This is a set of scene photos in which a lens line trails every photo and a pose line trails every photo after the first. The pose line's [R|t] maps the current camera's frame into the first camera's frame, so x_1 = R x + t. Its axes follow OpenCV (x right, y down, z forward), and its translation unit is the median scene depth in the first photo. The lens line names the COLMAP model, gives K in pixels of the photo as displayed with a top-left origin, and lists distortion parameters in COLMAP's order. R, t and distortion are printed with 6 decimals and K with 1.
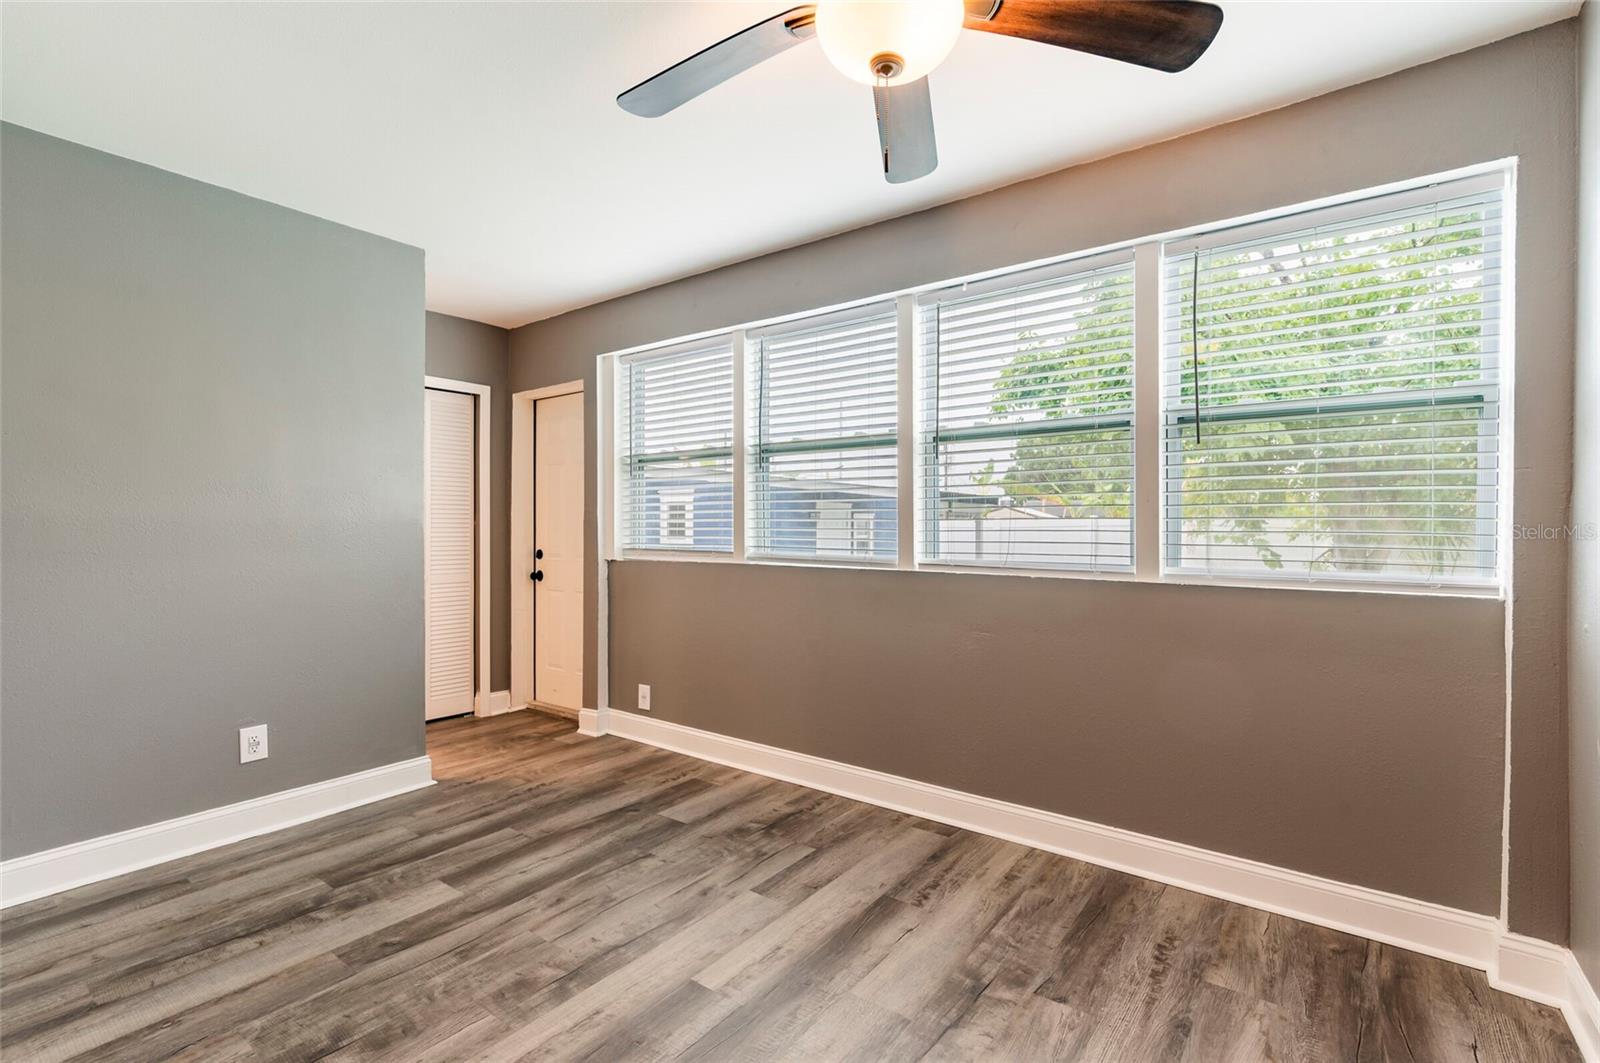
lens RADIAL K [[722.6, 0, 809.7], [0, 722.6, 529.4], [0, 0, 1]] dist [-0.001197, 0.000191]
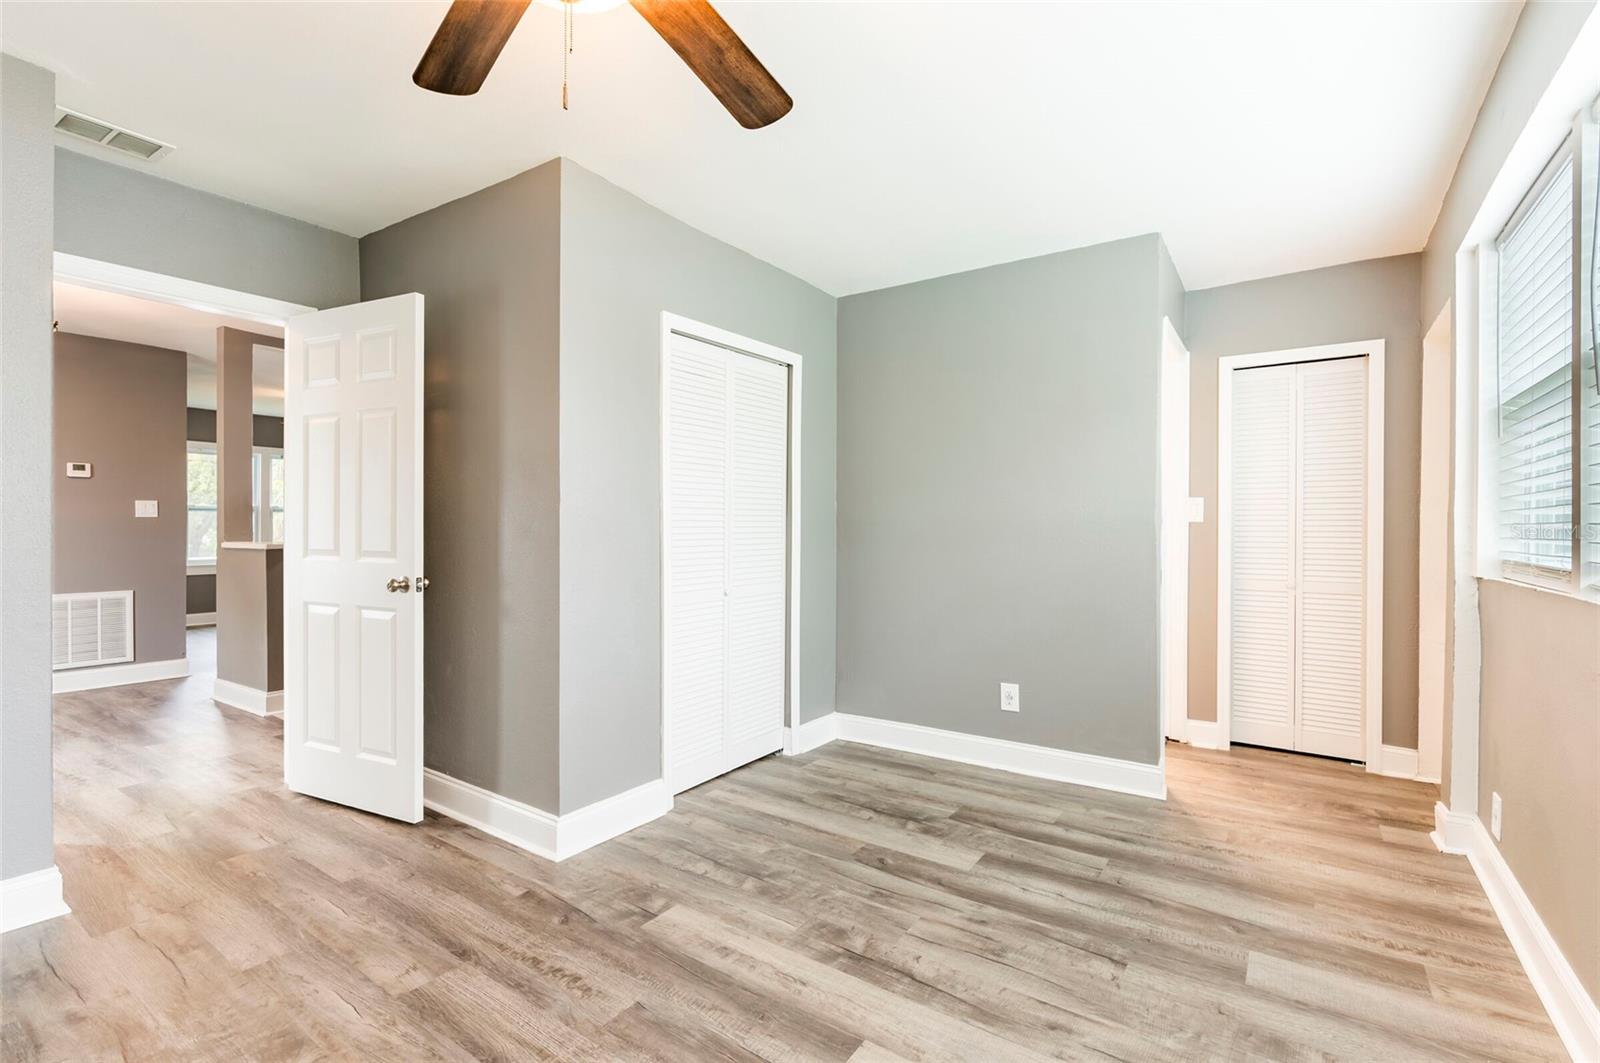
lens RADIAL K [[722.6, 0, 809.7], [0, 722.6, 529.4], [0, 0, 1]] dist [-0.001197, 0.000191]
pose [[0.037761, 0.003288, -0.999281, 0.552412], [-0.004583, 0.999985, 0.003117, 0.002478], [0.999276, 0.004462, 0.037776, 0.704660]]
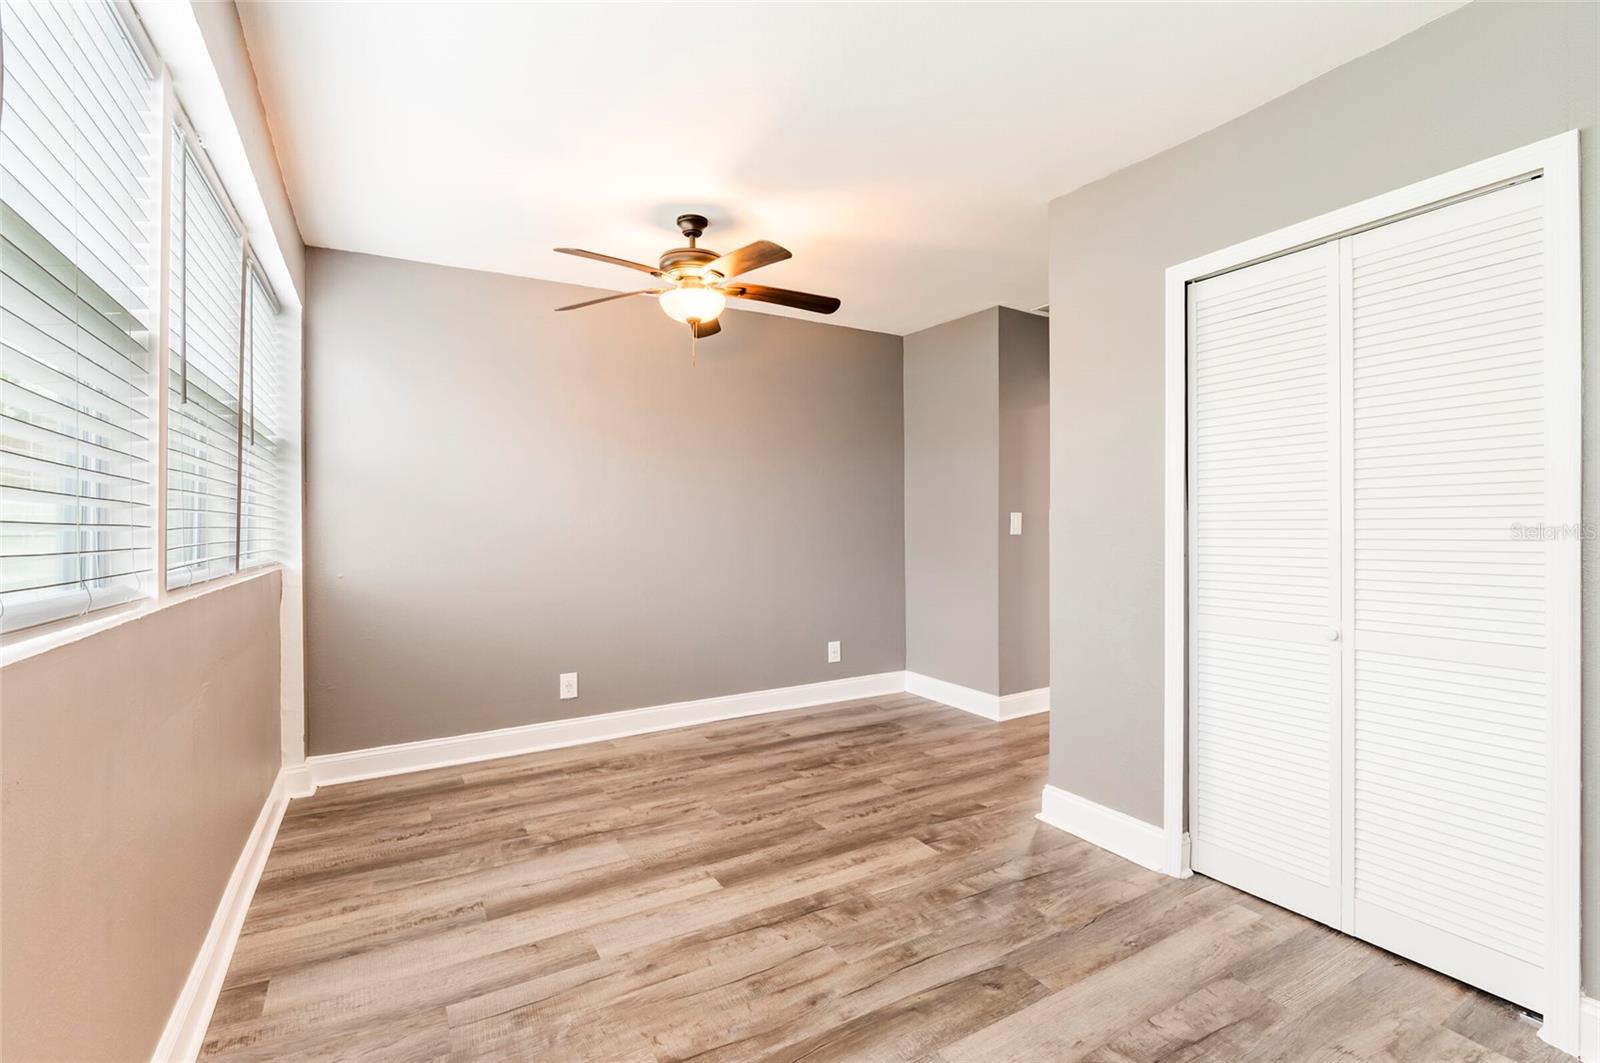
lens RADIAL K [[729.0, 0, 800.0], [0, 729.0, 531.5], [0, 0, 1]] dist [-0.000700, -0.000087]
pose [[-0.915300, -0.002404, 0.402766, -0.618832], [0.000761, 0.999970, 0.007697, 0.000860], [-0.402772, 0.007352, -0.915271, 1.640603]]
